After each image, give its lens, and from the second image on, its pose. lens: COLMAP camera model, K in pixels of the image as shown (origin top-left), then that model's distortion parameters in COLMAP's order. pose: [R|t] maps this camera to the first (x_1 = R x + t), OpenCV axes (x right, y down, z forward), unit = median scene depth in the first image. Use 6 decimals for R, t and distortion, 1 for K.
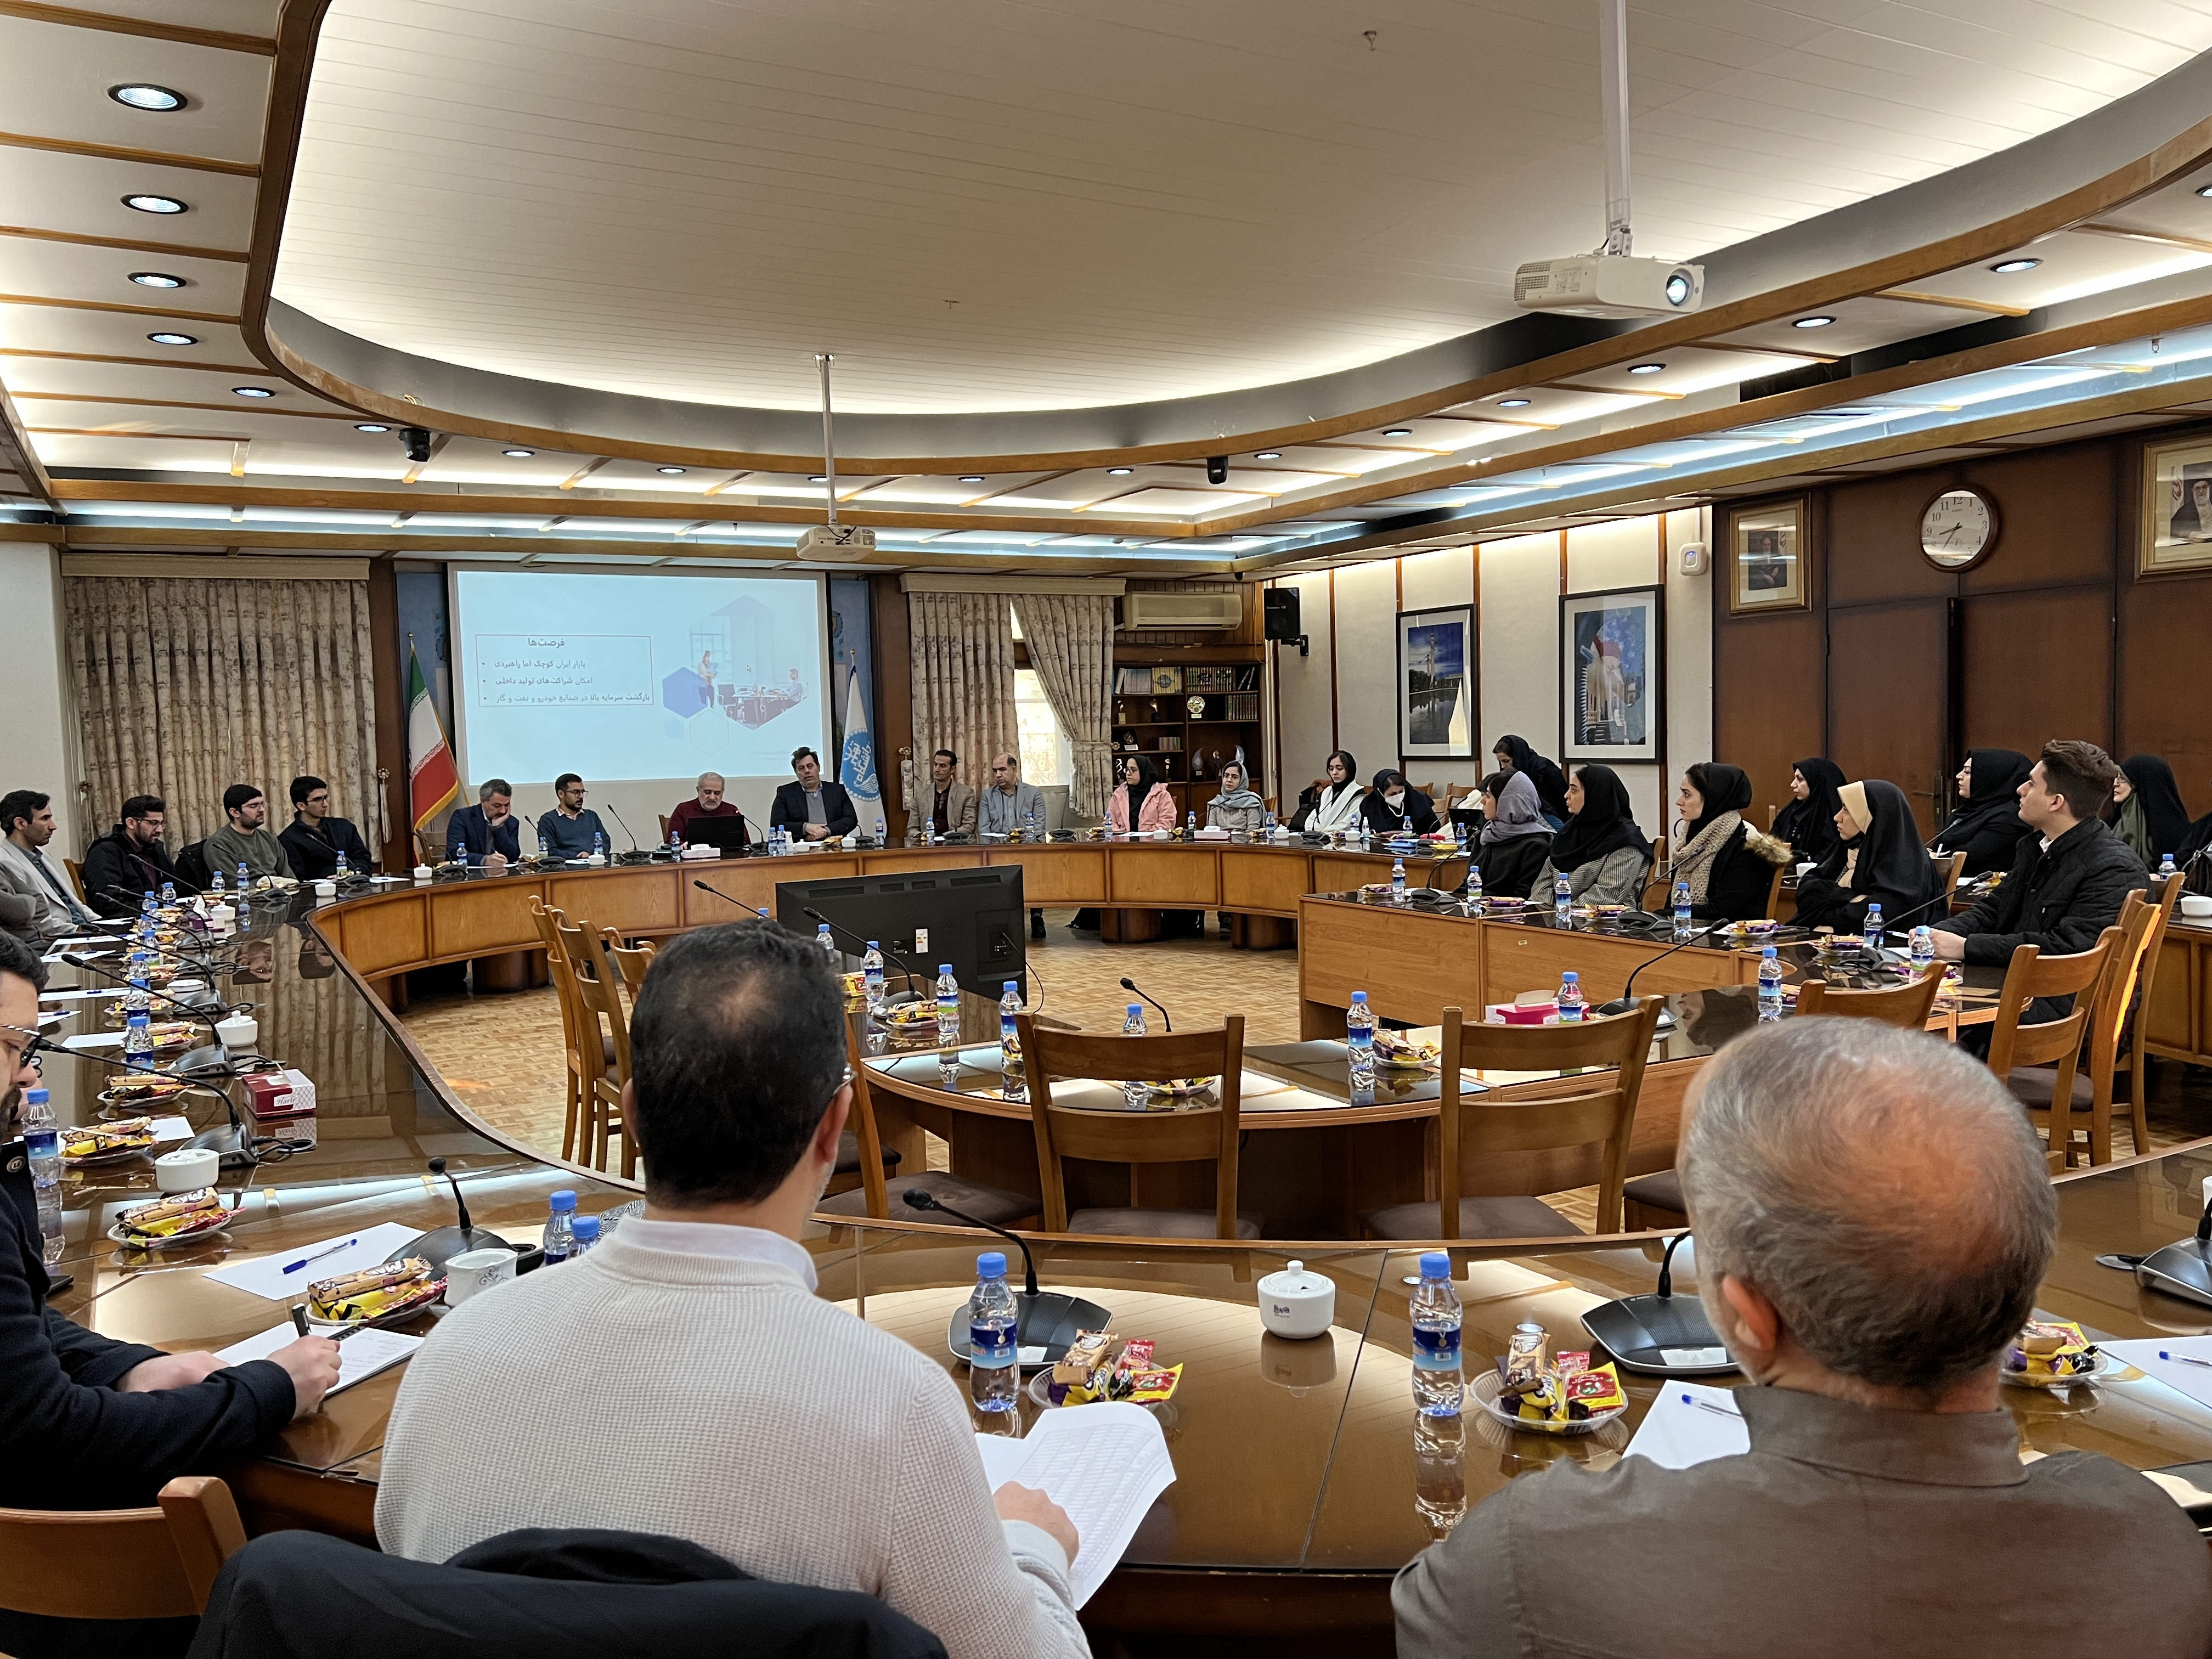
lens RADIAL K [[1652.2, 0, 1106.0], [0, 1652.2, 829.5], [0, 0, 1]] dist [0.117785, -0.170544]
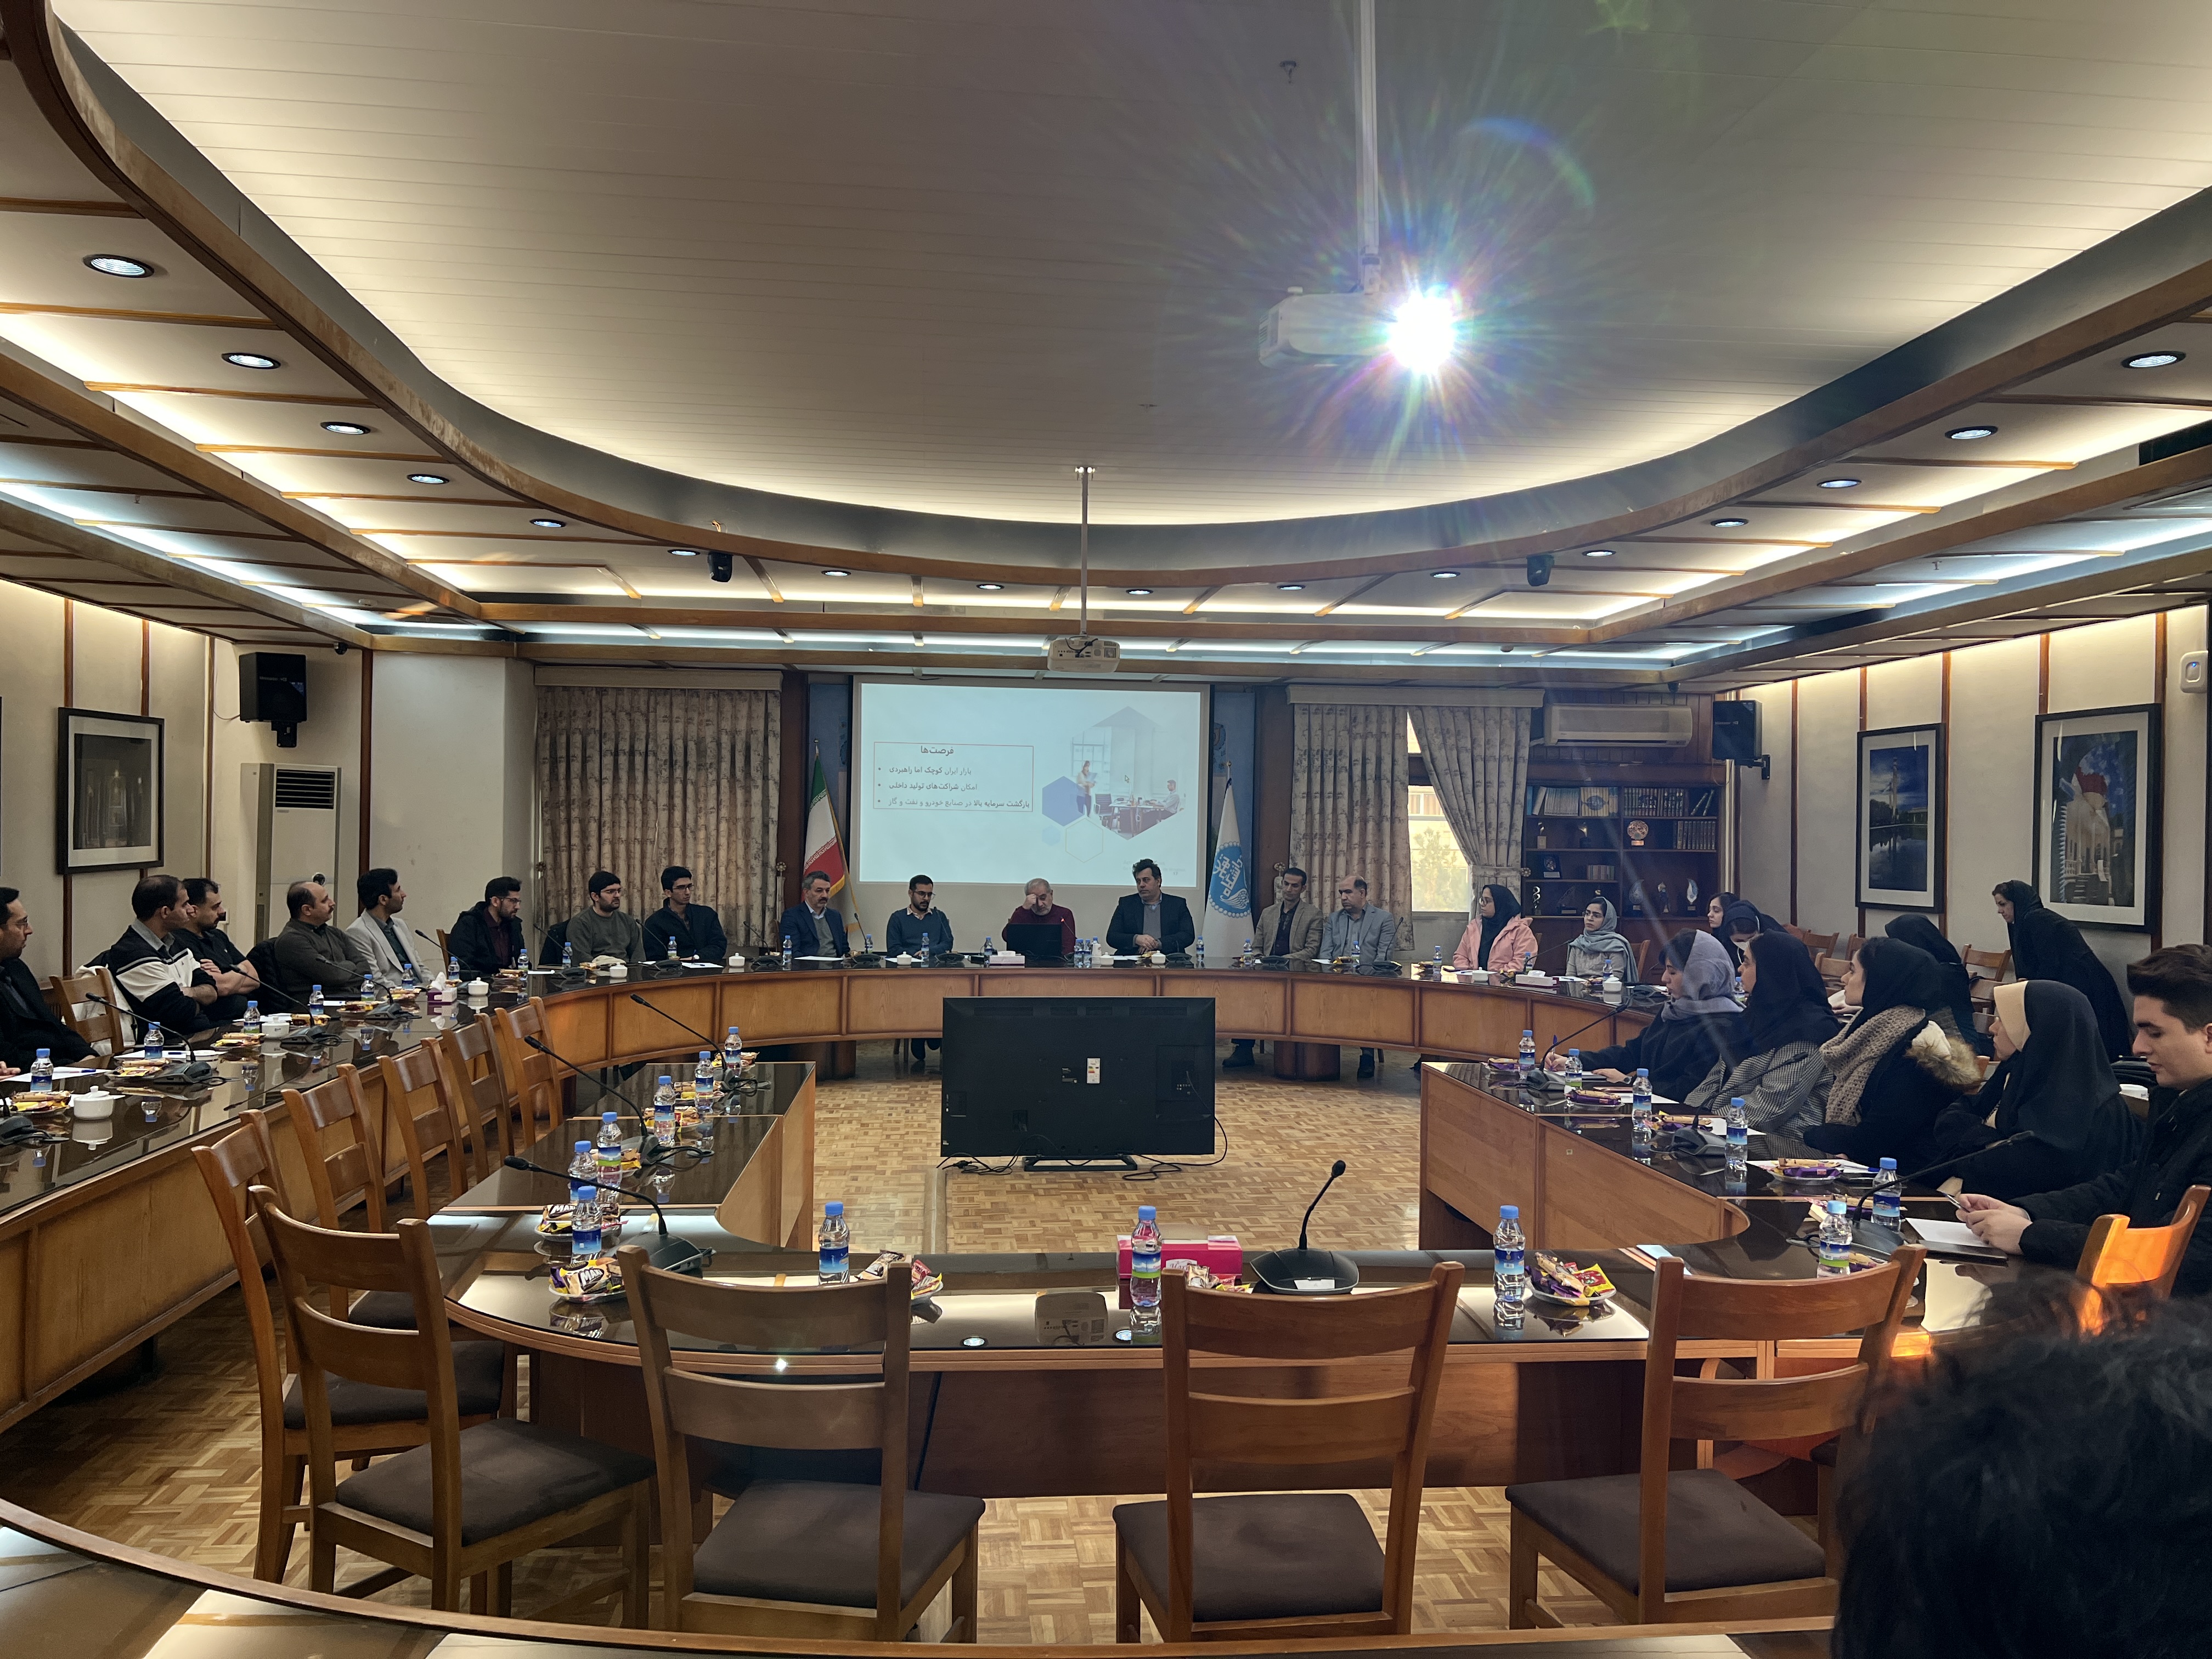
lens RADIAL K [[1652.2, 0, 1106.0], [0, 1652.2, 829.5], [0, 0, 1]] dist [0.117785, -0.170544]
pose [[0.920242, 0.039213, -0.389381, 0.182999], [-0.063923, 0.996666, -0.050702, -0.015949], [0.386094, 0.071548, 0.919680, 0.086439]]
